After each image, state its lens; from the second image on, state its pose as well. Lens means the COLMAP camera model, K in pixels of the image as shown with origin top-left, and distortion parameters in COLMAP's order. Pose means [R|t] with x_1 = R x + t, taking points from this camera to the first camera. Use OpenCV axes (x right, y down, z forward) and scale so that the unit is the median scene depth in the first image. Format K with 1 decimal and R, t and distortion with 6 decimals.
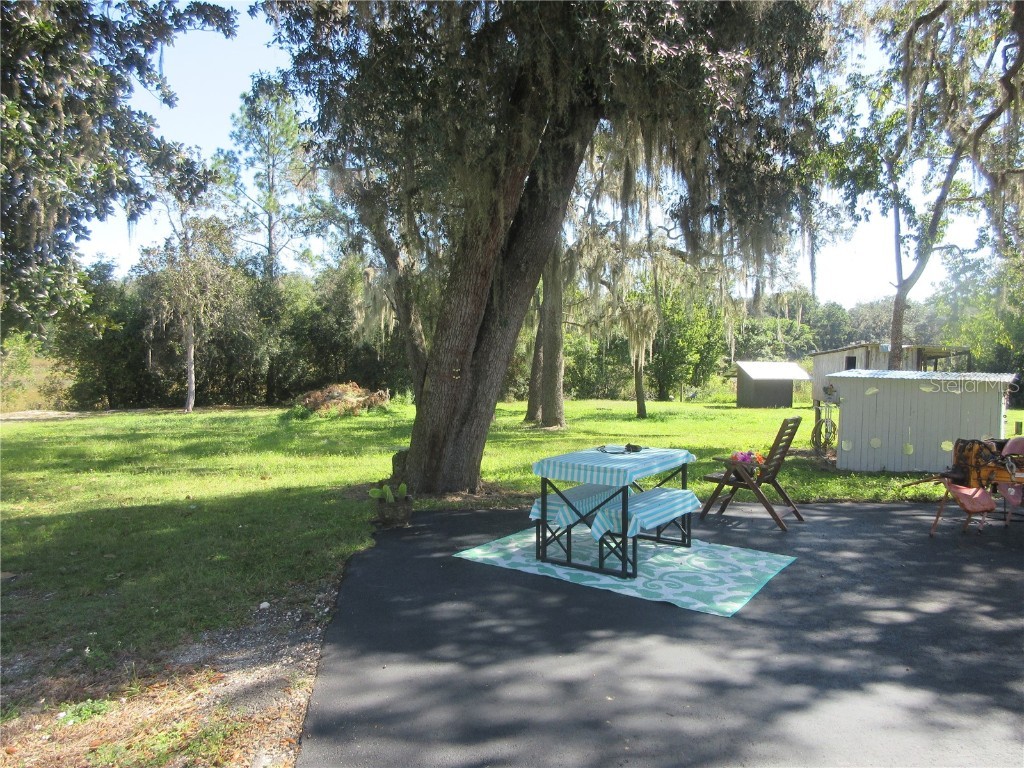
lens RADIAL K [[745.3, 0, 515.5], [0, 745.3, 373.4], [0, 0, 1]] dist [0.002528, -0.017909]
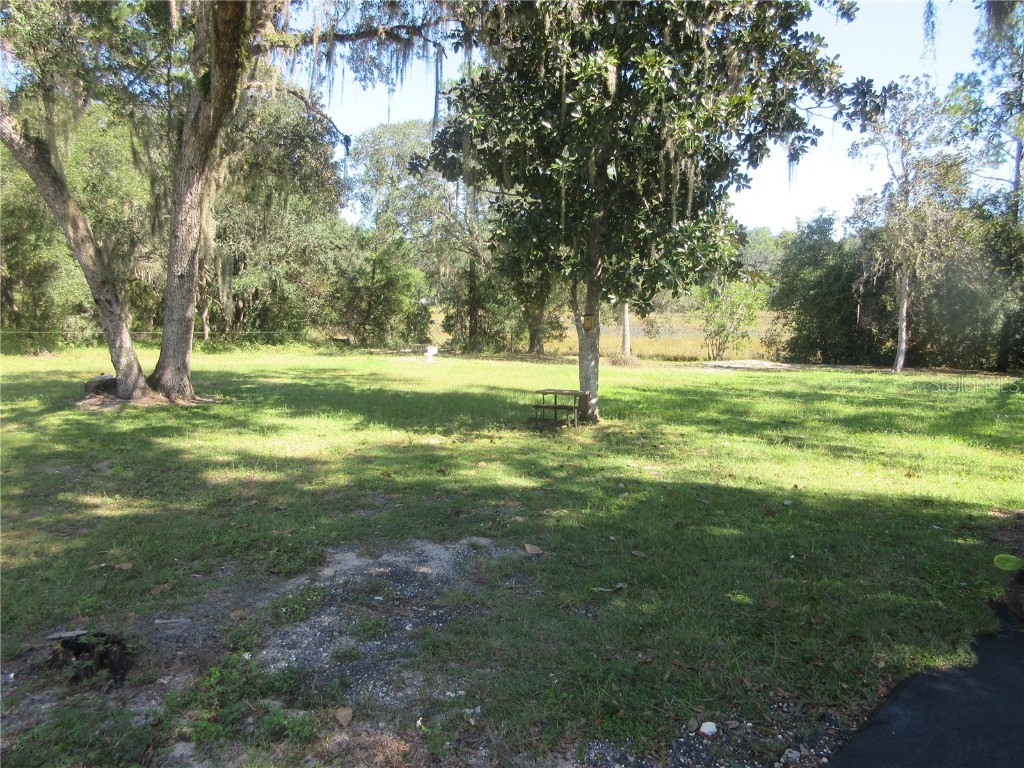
lens RADIAL K [[745.3, 0, 515.5], [0, 745.3, 373.4], [0, 0, 1]] dist [0.002528, -0.017909]
pose [[0.606381, 0.078822, -0.791258, 0.004412], [-0.030197, 0.996640, 0.076139, -0.003201], [0.794601, -0.022276, 0.606724, 0.066991]]
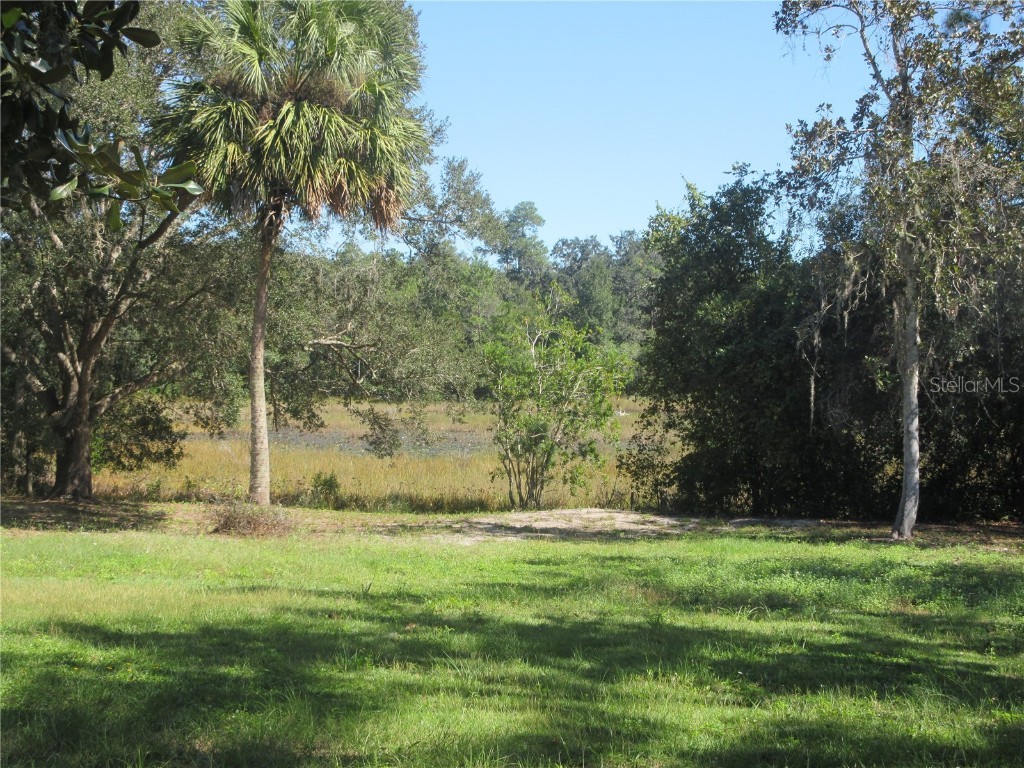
lens RADIAL K [[1491.5, 0, 512.0], [0, 1491.5, 384.0], [0, 0, 1]] dist [-0.006956, 0.013751]
pose [[0.753096, 0.006508, -0.657878, -0.082018], [-0.028981, 0.999309, -0.023289, -0.004763], [0.657272, 0.036605, 0.752764, 0.279526]]
